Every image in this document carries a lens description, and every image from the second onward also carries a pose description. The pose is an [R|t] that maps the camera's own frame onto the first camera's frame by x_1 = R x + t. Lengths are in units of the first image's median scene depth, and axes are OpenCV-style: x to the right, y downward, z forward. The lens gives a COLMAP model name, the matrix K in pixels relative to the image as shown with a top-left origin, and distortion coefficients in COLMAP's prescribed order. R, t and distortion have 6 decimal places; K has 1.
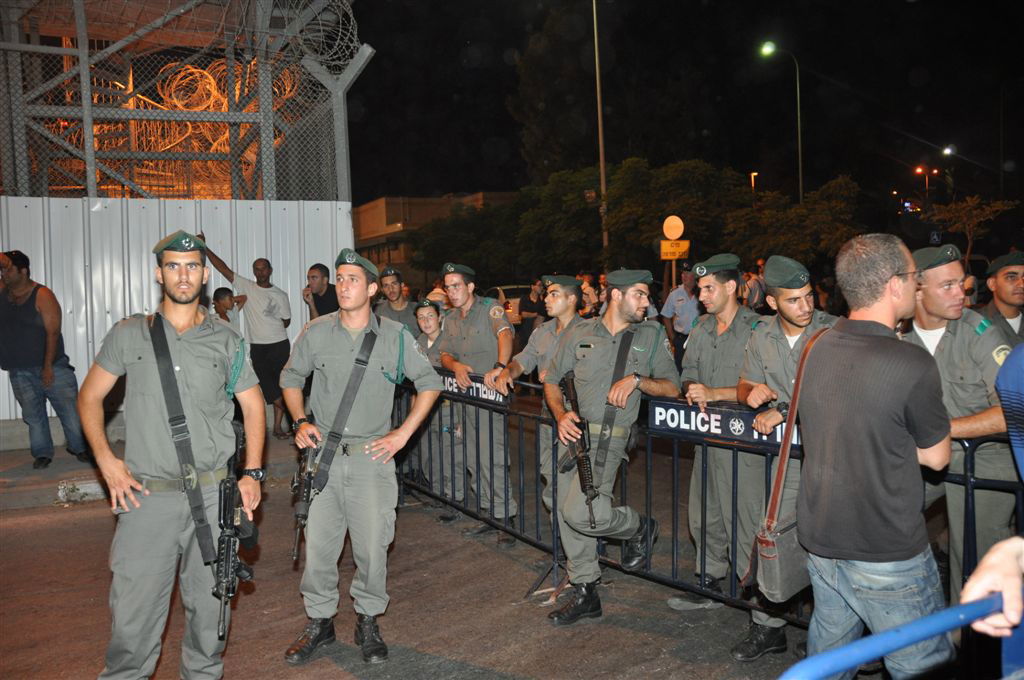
lens RADIAL K [[837.1, 0, 507.0], [0, 837.1, 341.1], [0, 0, 1]] dist [-0.132606, 0.123749]
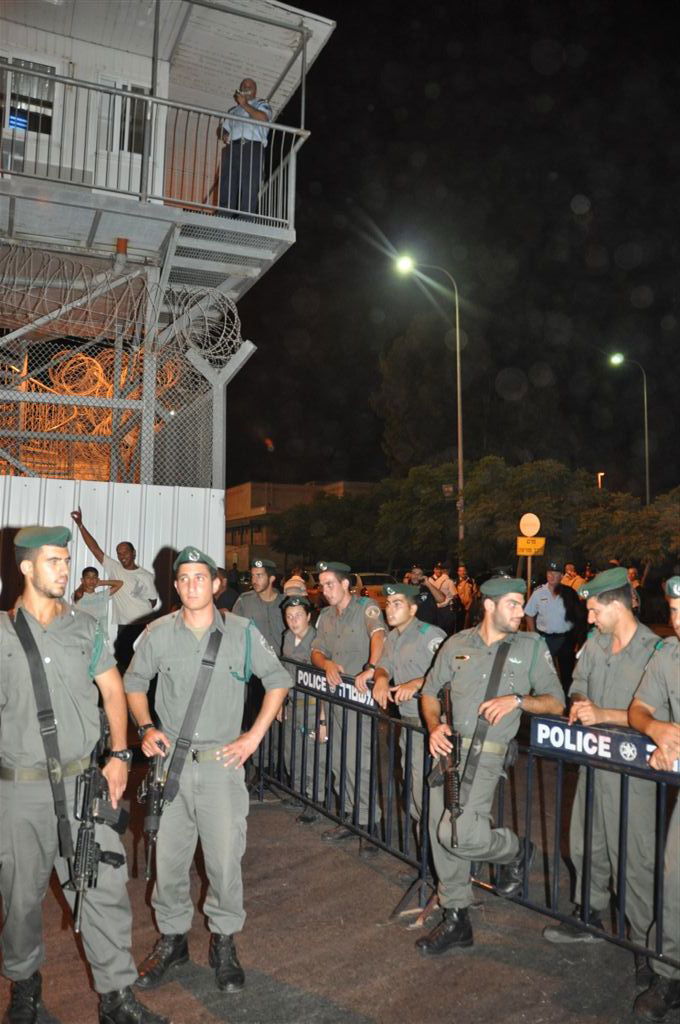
lens RADIAL K [[801.3, 0, 340.0], [0, 801.3, 512.0], [0, 0, 1]] dist [-0.148340, 0.111107]
pose [[0.998570, 0.043657, -0.030844, -0.019530], [-0.047508, 0.989329, -0.137733, -0.016074], [0.024501, 0.139002, 0.989989, 0.041329]]
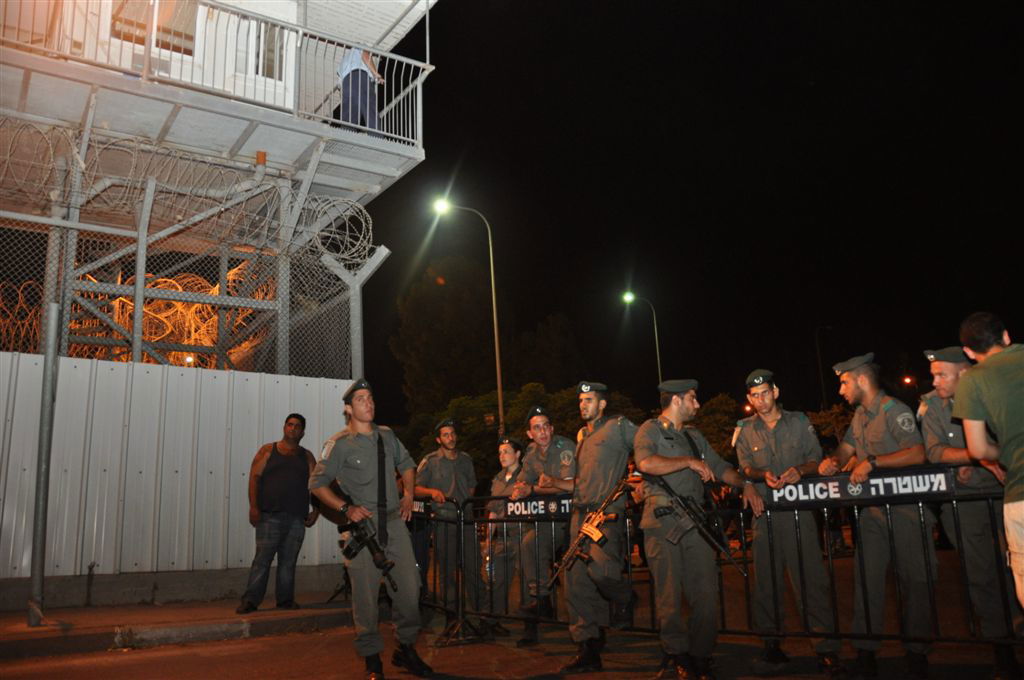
lens RADIAL K [[786.4, 0, 516.9], [0, 786.4, 341.4], [0, 0, 1]] dist [-0.142814, 0.087918]
pose [[0.985071, 0.024059, 0.170461, -0.236791], [0.025623, 0.958665, -0.283380, 0.113236], [-0.170233, 0.283517, 0.943737, -0.036120]]
